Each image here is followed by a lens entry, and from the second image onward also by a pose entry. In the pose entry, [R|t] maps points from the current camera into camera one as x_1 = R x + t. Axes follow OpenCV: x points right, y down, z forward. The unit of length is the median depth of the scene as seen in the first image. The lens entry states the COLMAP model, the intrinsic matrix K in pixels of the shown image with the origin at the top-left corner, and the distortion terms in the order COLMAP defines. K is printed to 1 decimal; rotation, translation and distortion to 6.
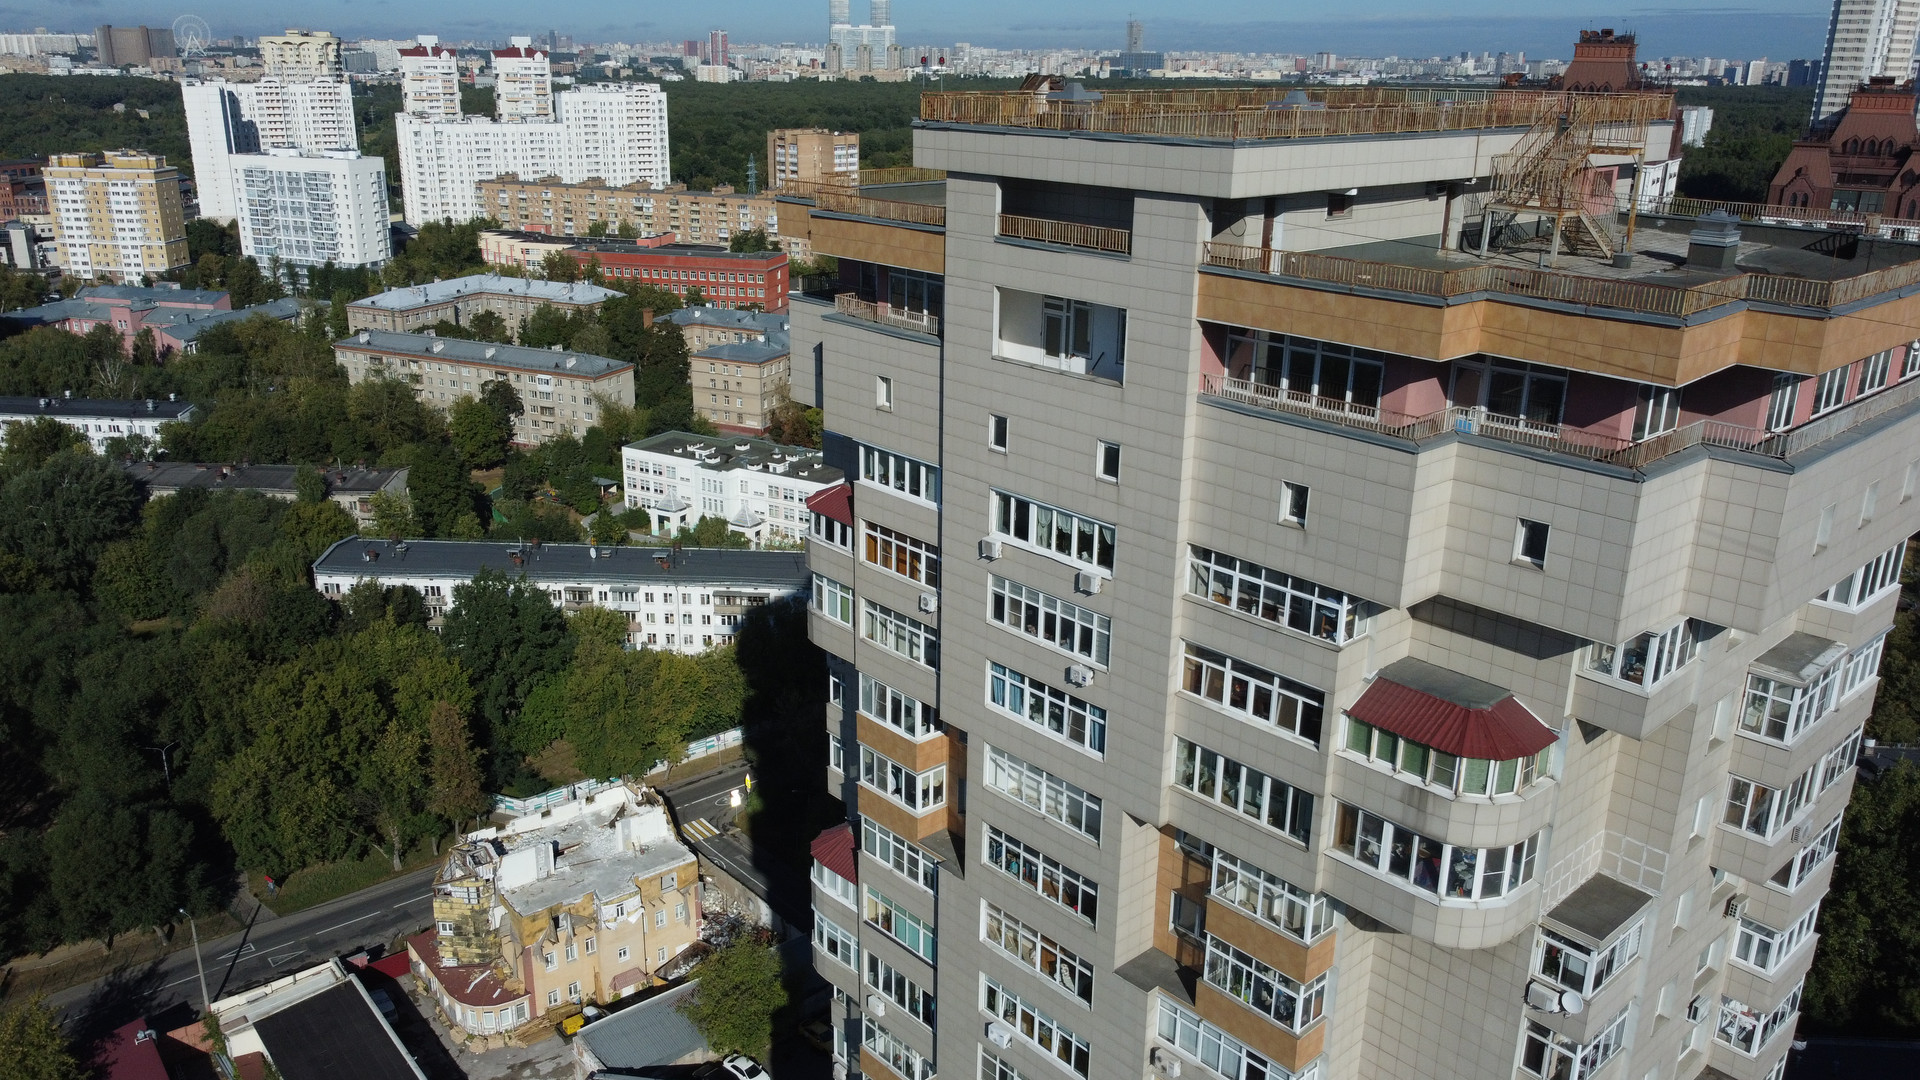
lens RADIAL K [[1443.5, 0, 960.0], [0, 1443.5, 540.0], [0, 0, 1]] dist [0.007112, -0.001284]
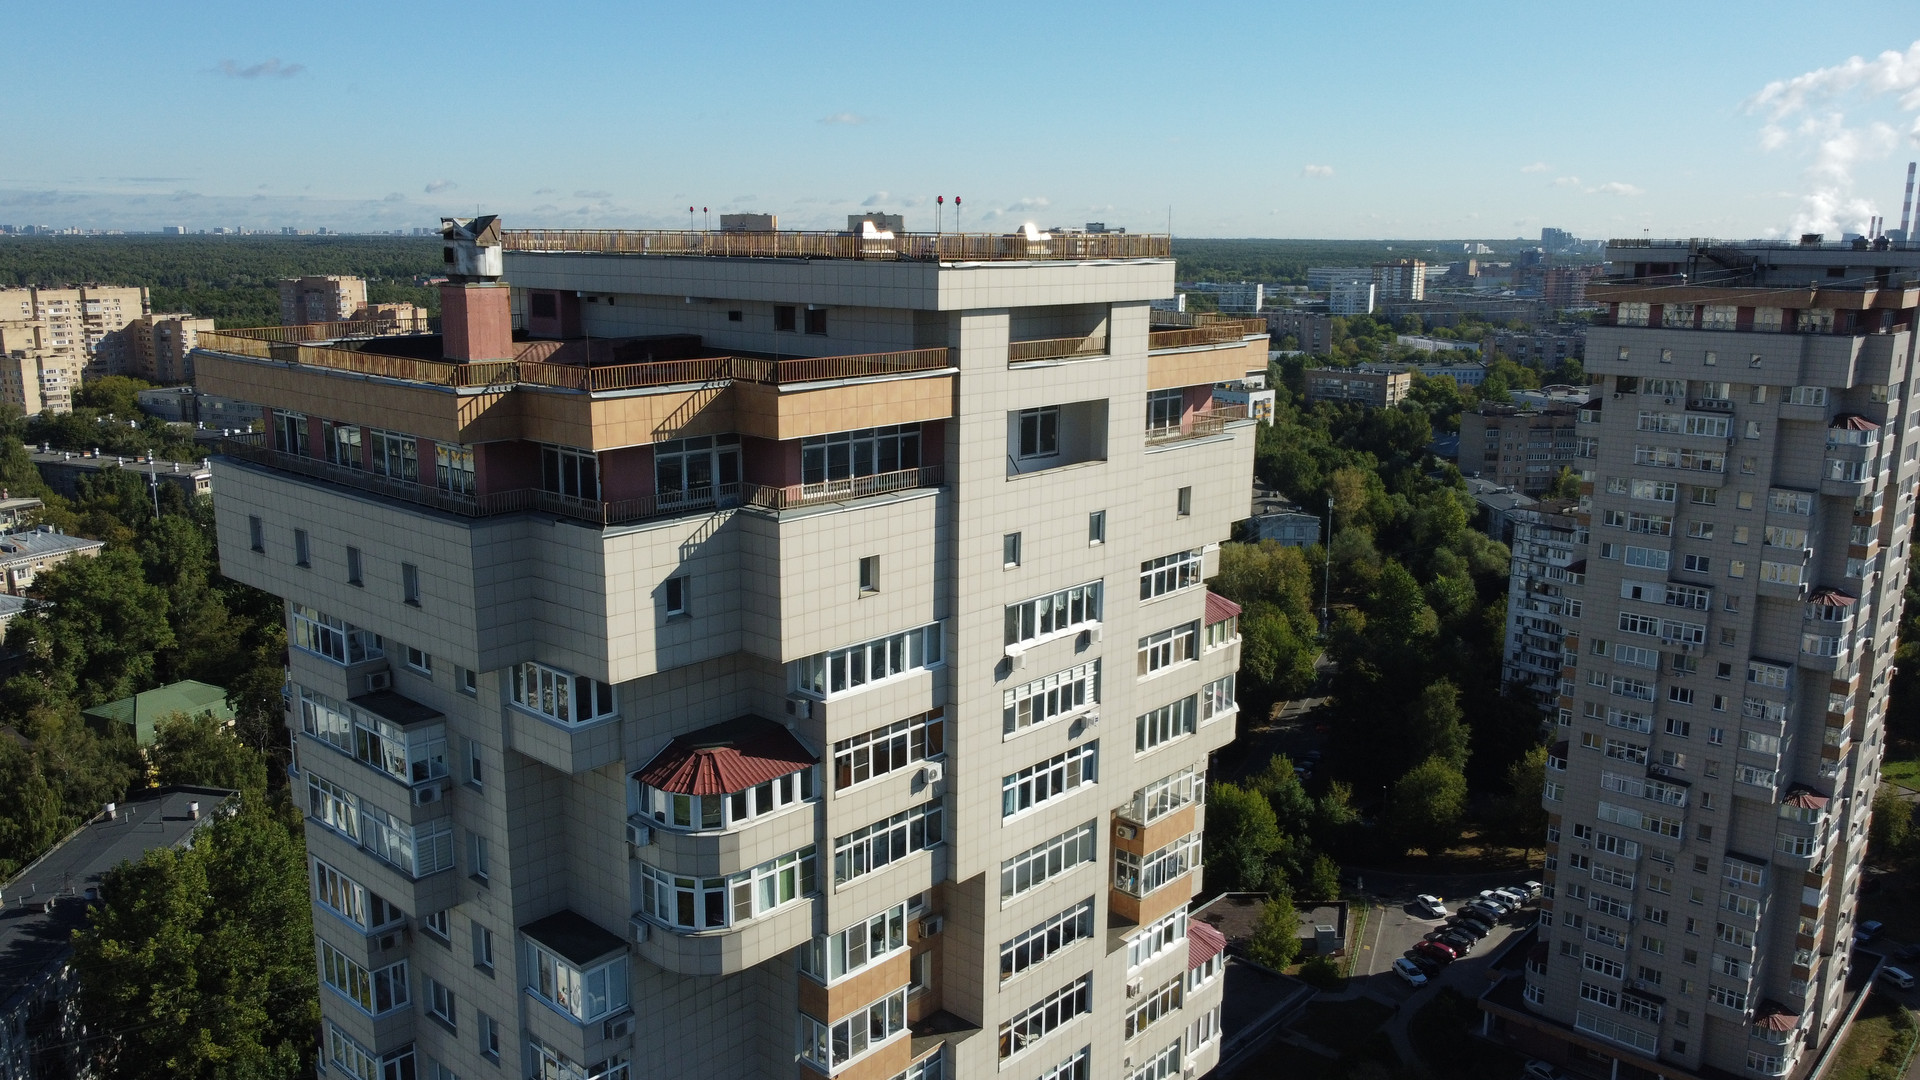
lens RADIAL K [[1443.5, 0, 960.0], [0, 1443.5, 540.0], [0, 0, 1]] dist [0.007112, -0.001284]
pose [[-0.105057, -0.217971, 0.970284, -0.206720], [0.308369, 0.920451, 0.240165, -0.072456], [-0.945448, 0.324436, -0.029484, 0.225853]]
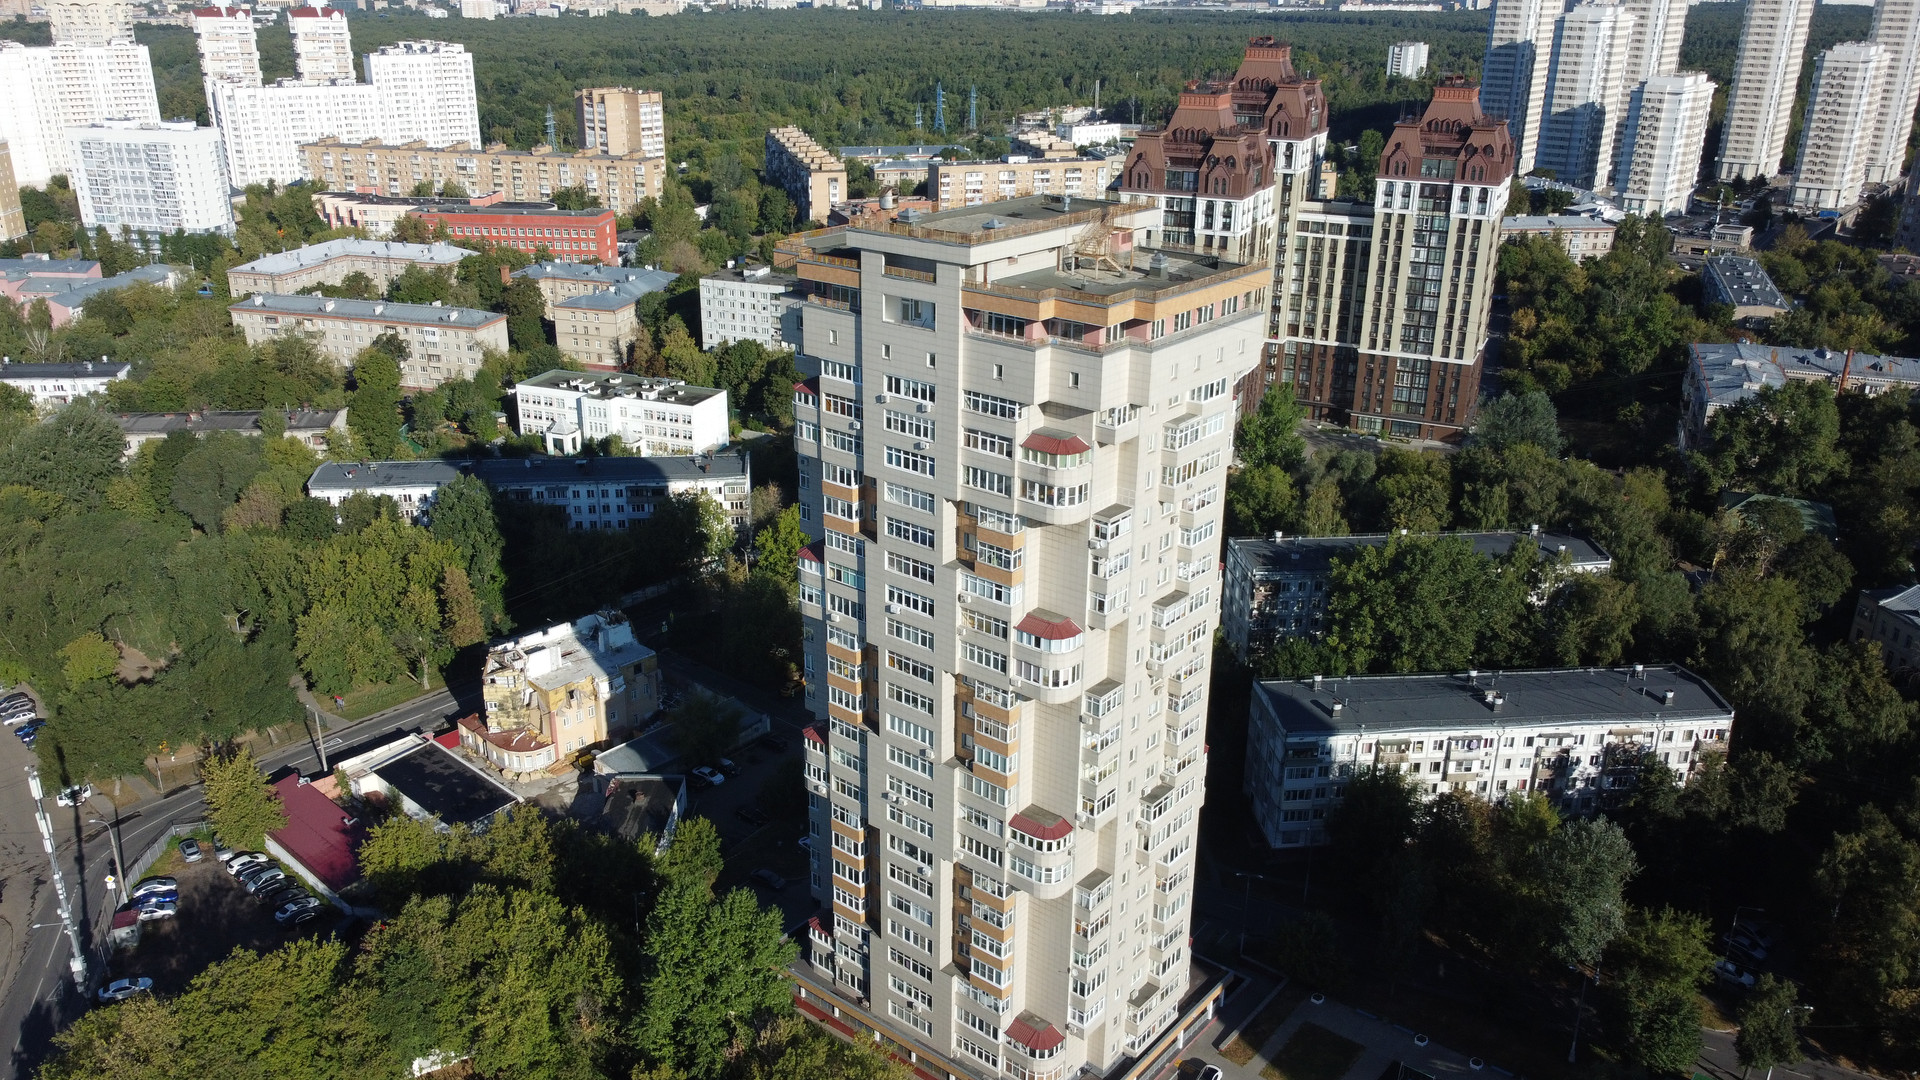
lens RADIAL K [[1443.5, 0, 960.0], [0, 1443.5, 540.0], [0, 0, 1]] dist [0.007112, -0.001284]
pose [[0.988777, -0.057925, 0.137713, -0.044833], [0.051237, 0.997351, 0.051632, 0.027468], [-0.140339, -0.043997, 0.989126, -0.321381]]
